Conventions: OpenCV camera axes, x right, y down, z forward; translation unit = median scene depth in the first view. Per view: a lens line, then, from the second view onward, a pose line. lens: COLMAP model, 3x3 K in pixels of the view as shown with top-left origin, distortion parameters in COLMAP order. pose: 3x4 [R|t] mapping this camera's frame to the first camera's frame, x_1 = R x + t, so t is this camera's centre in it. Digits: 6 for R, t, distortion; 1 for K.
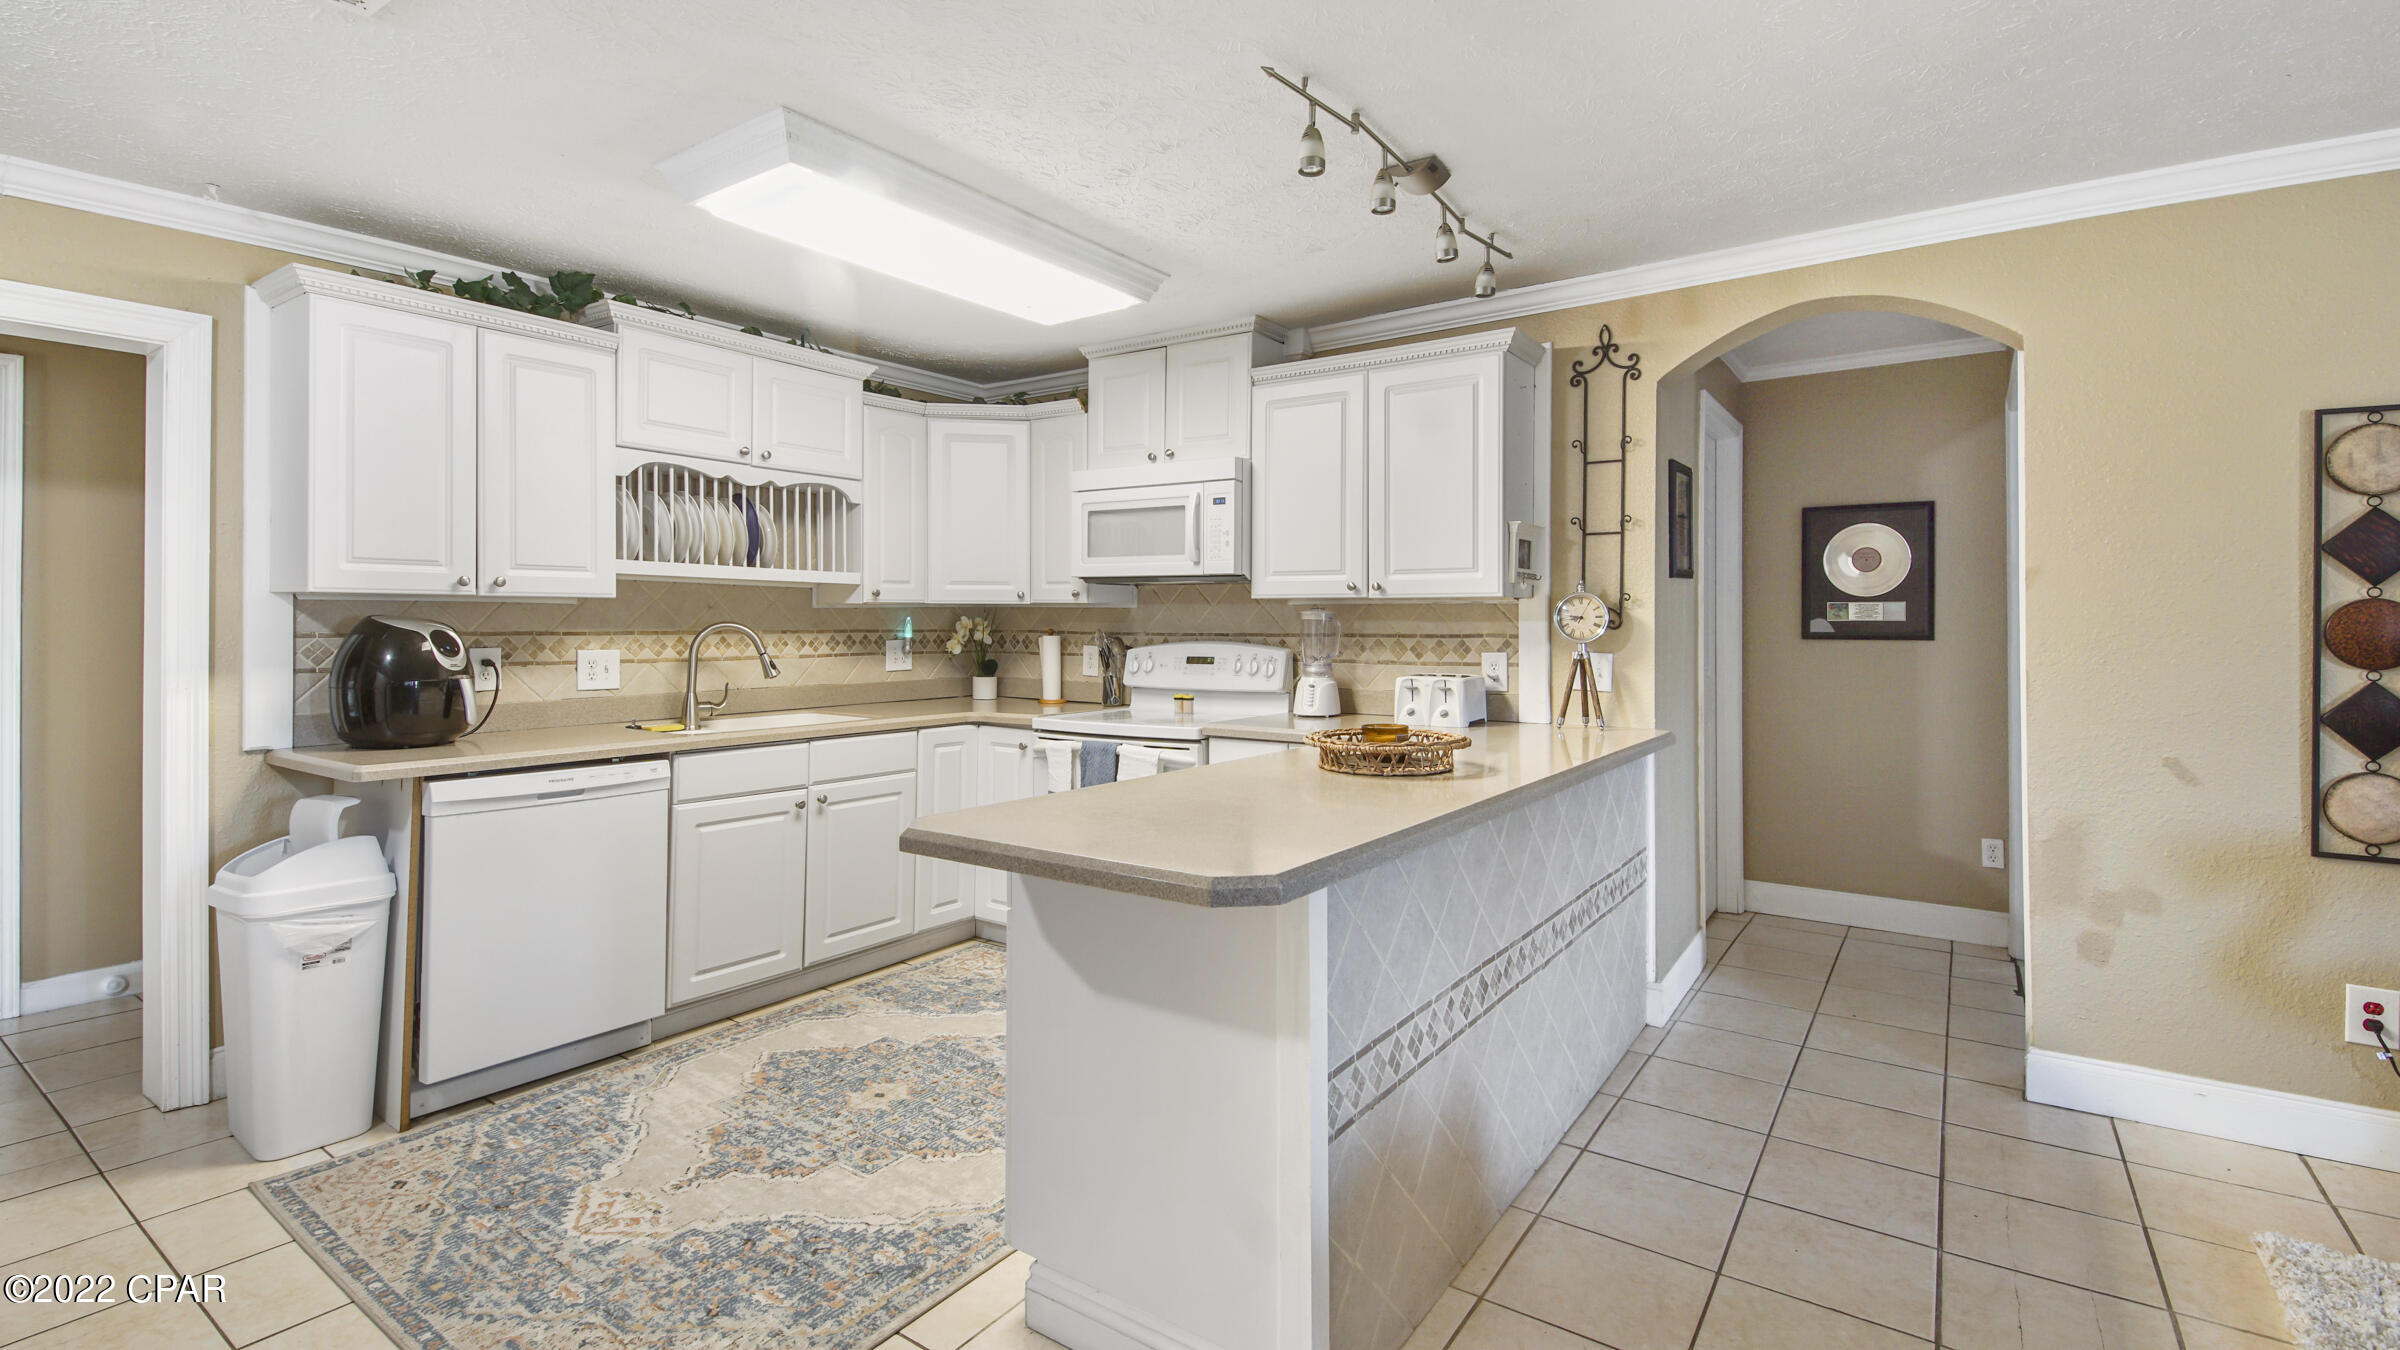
lens RADIAL K [[1054.8, 0, 1217.6], [0, 1054.8, 629.0], [0, 0, 1]] dist [0.020184, -0.011119]
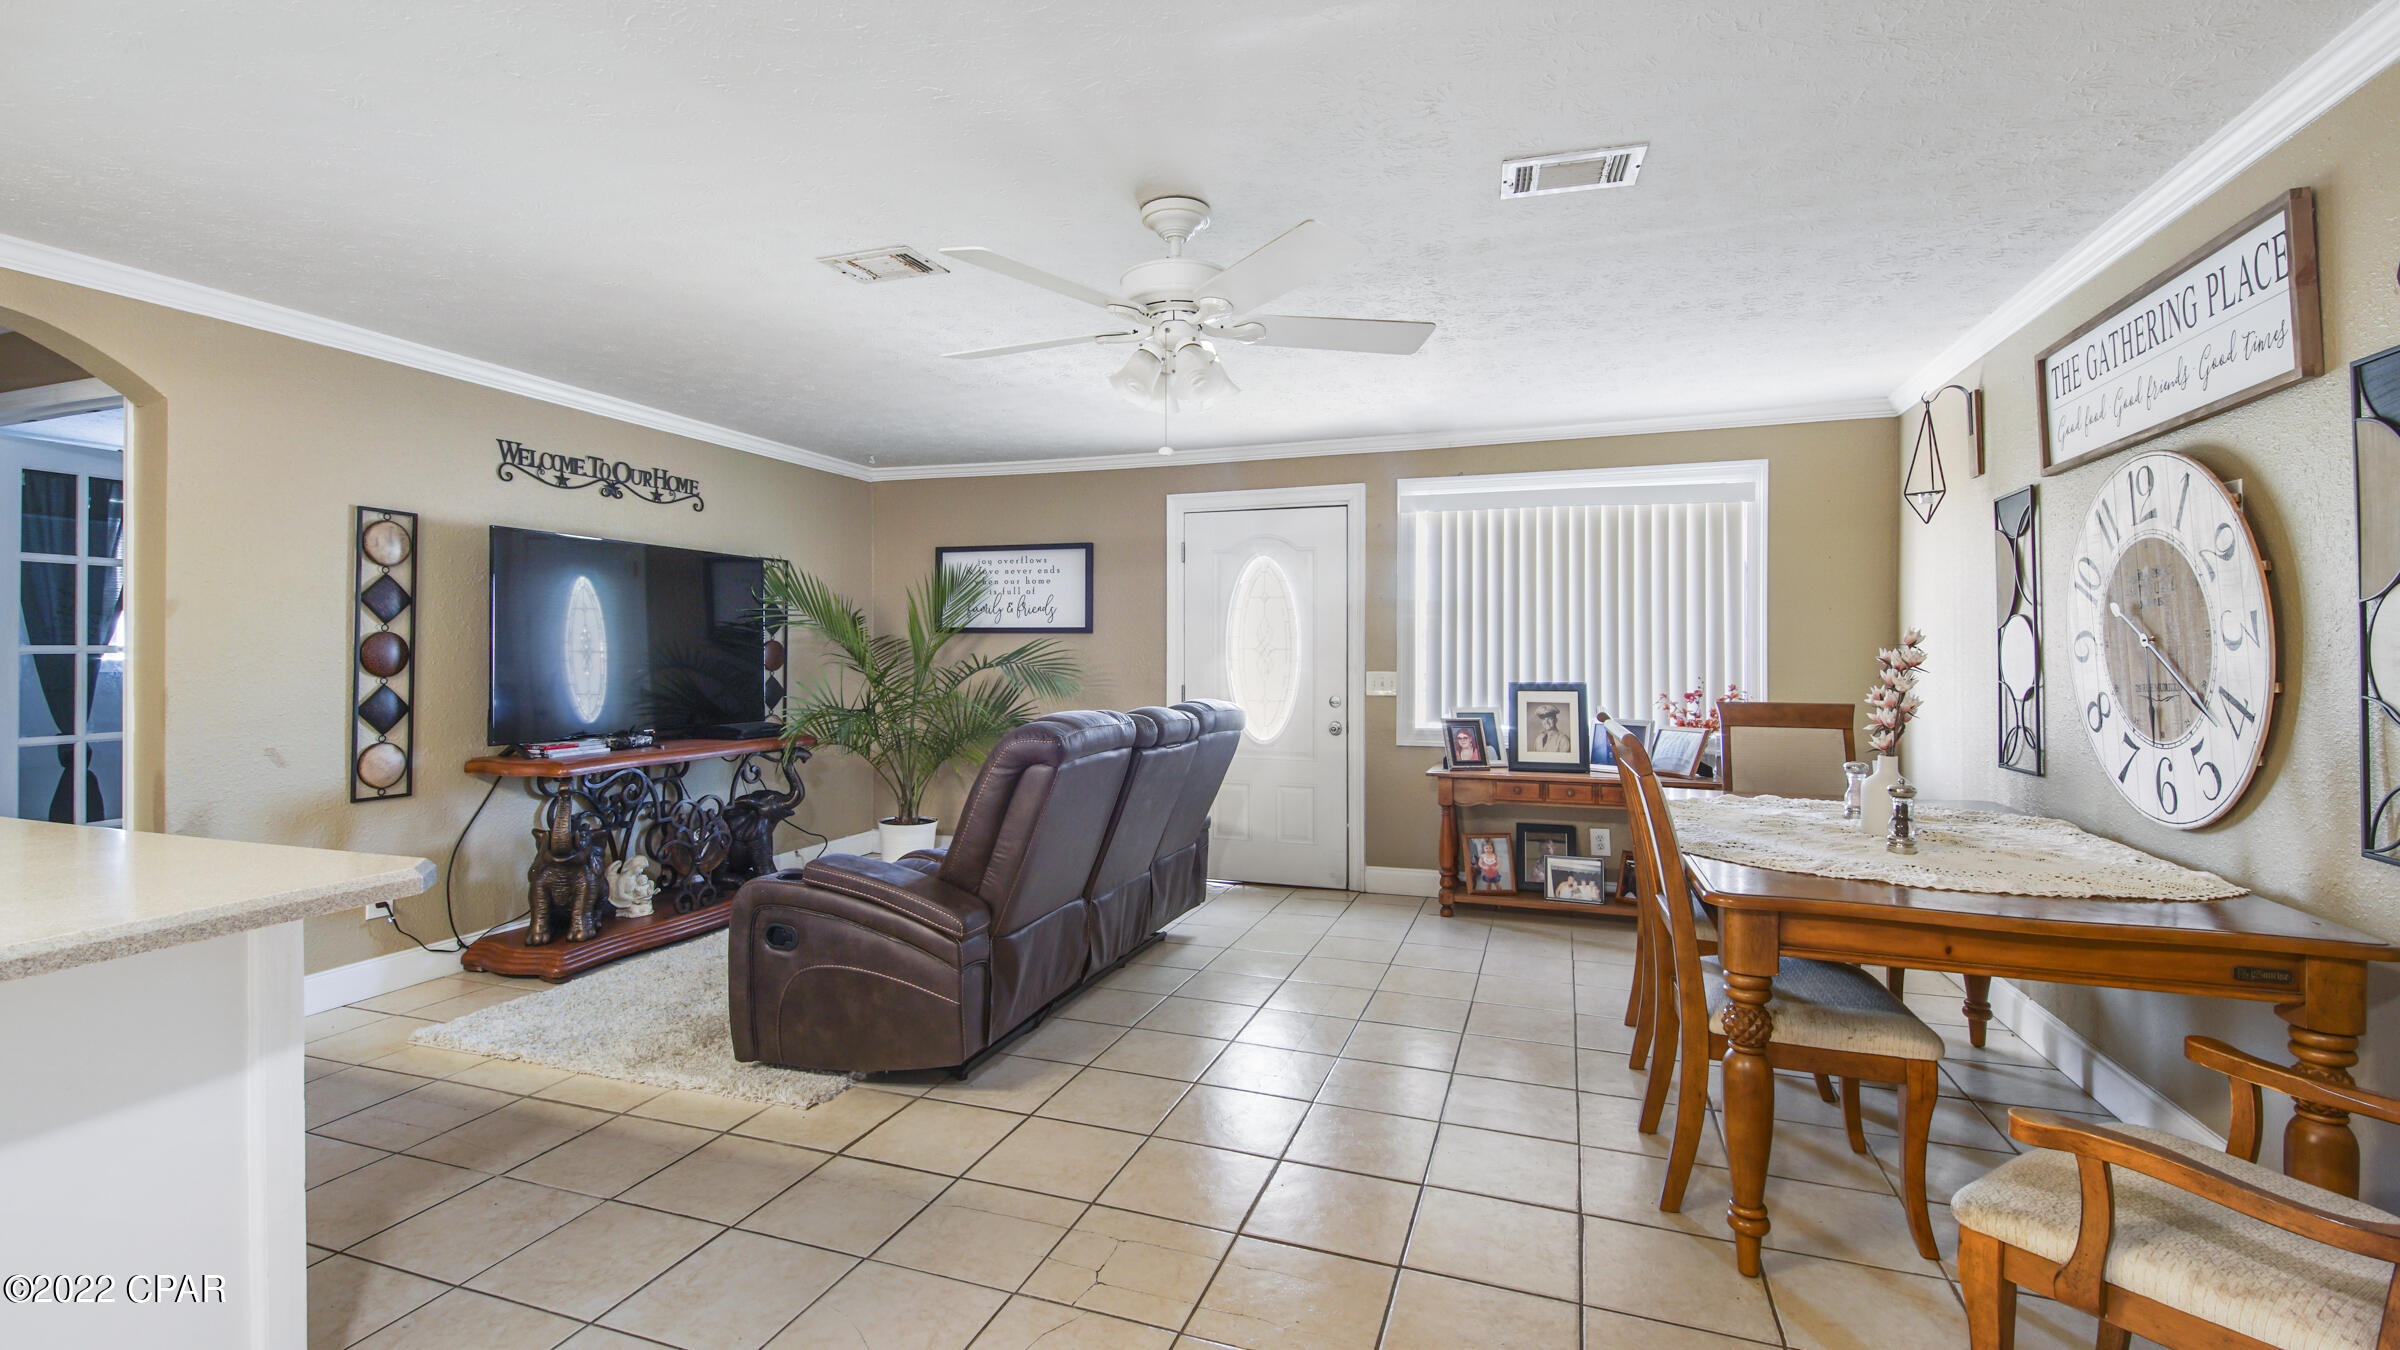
lens RADIAL K [[1054.8, 0, 1204.6], [0, 1054.8, 638.8], [0, 0, 1]] dist [0.020184, -0.011119]
pose [[-0.273532, 0.008149, 0.961828, -0.557259], [-0.006629, 0.999924, -0.010357, -0.007251], [-0.961840, -0.009209, -0.273458, 0.196597]]
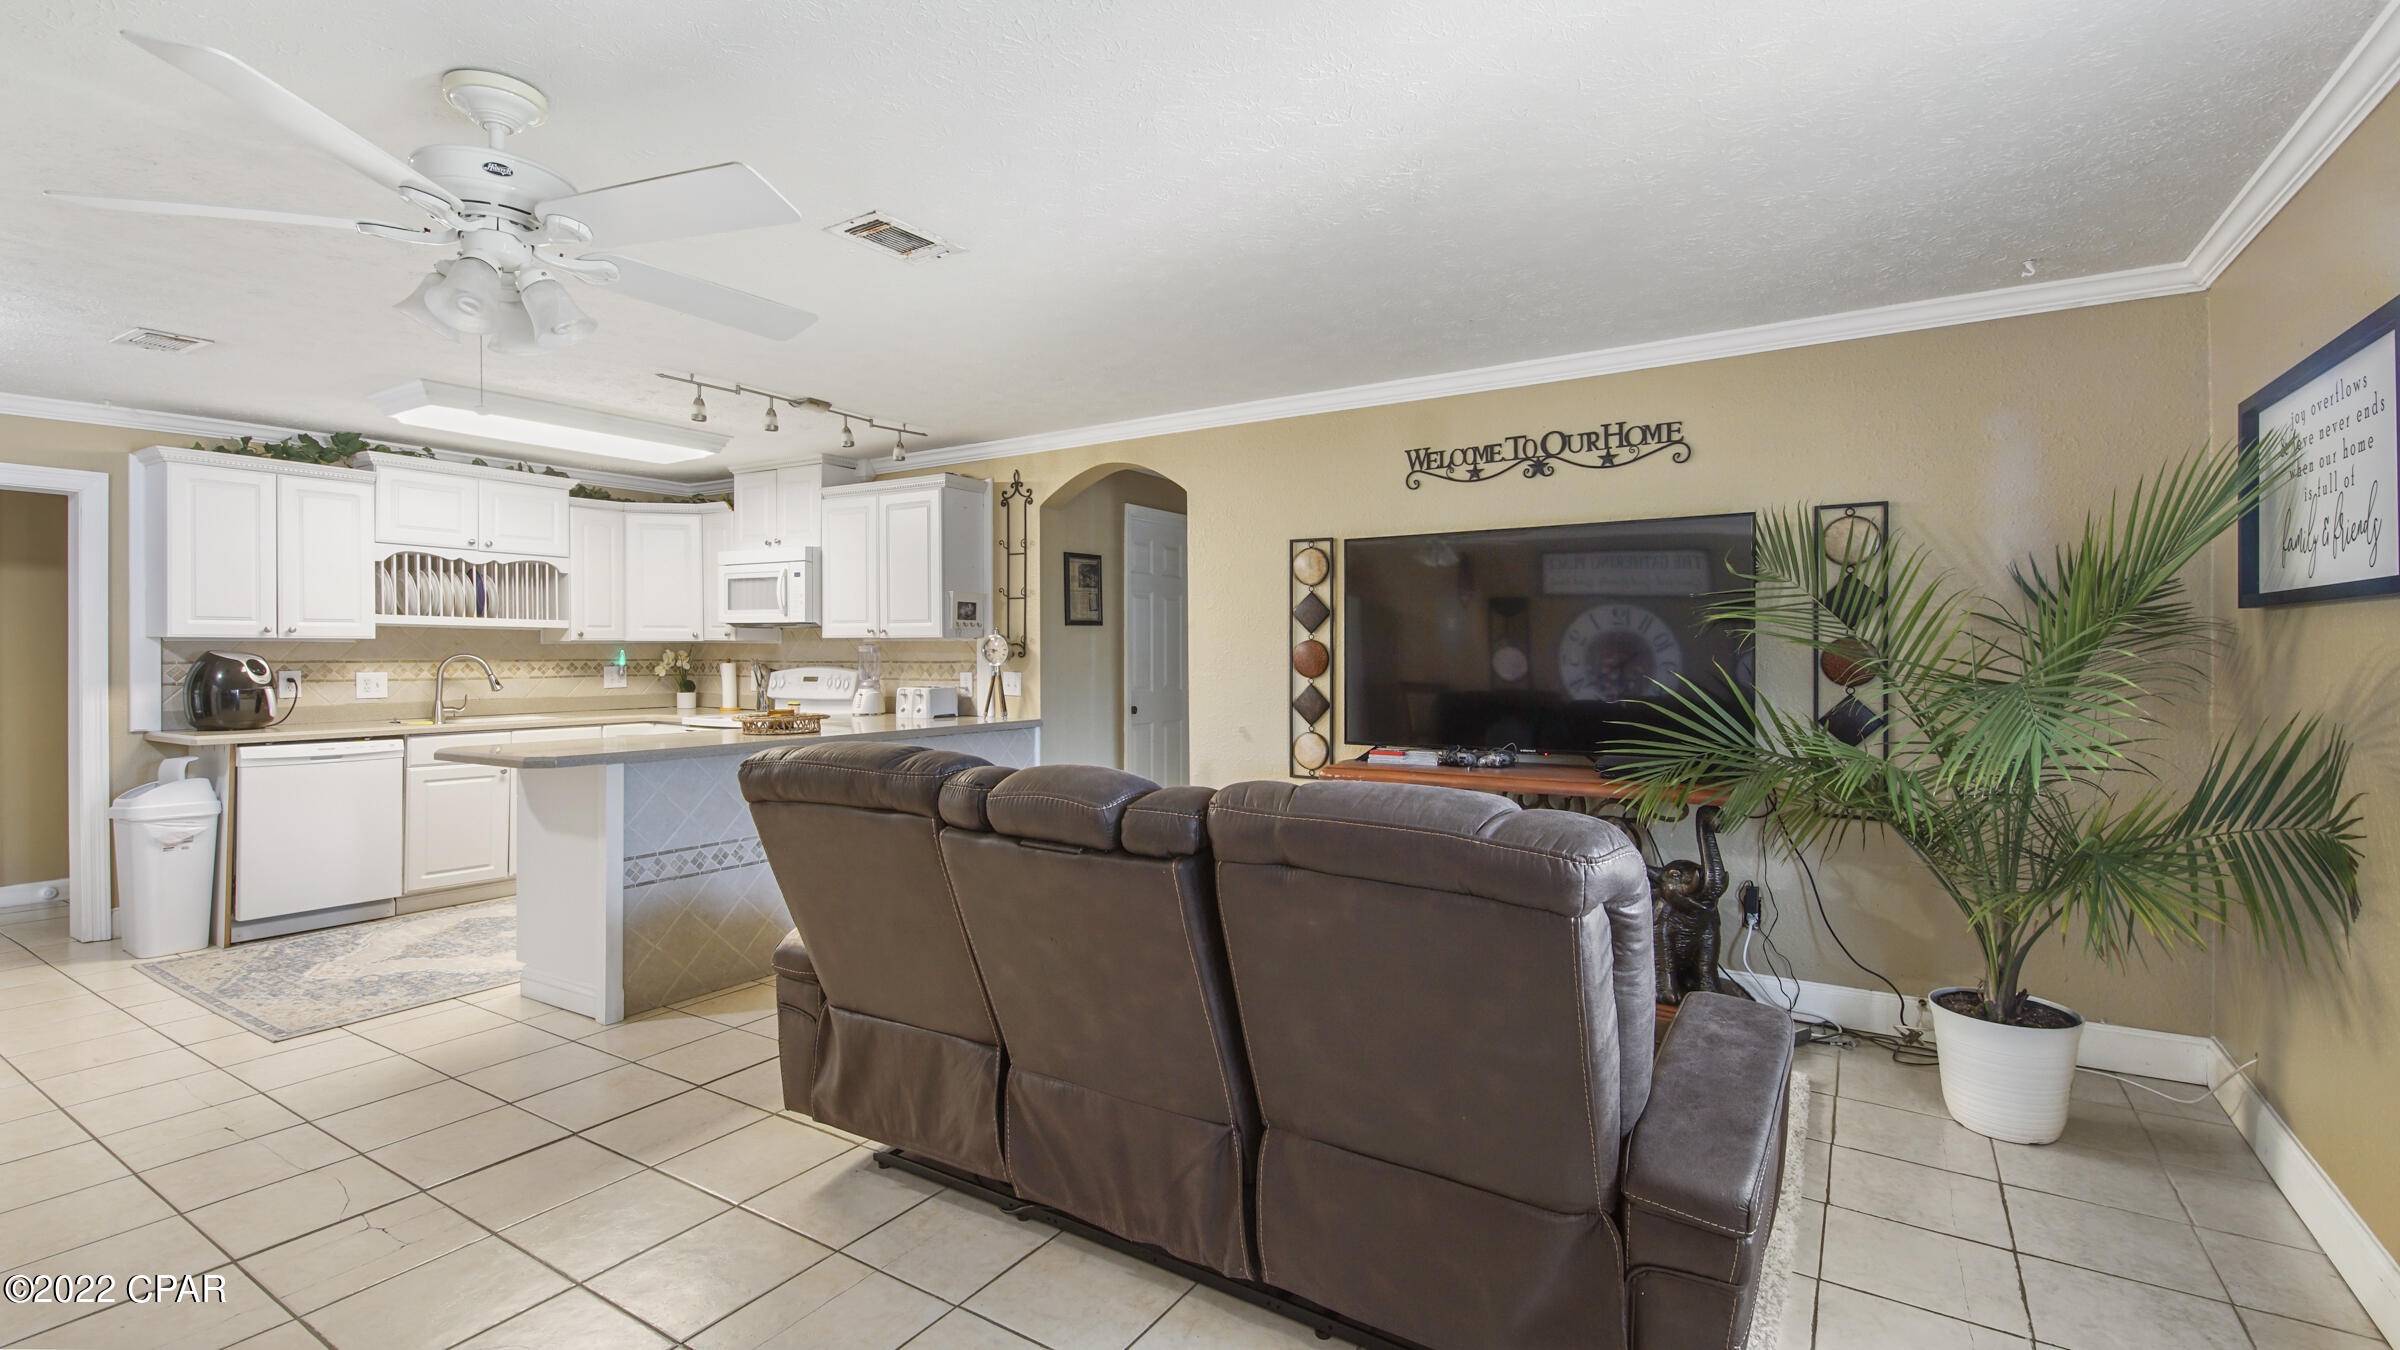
lens RADIAL K [[1054.8, 0, 1220.2], [0, 1054.8, 665.8], [0, 0, 1]] dist [0.020184, -0.011119]
pose [[0.999050, -0.002447, 0.043500, 0.624658], [0.002204, 0.999982, 0.005648, 0.004351], [-0.043513, -0.005547, 0.999037, -0.642726]]
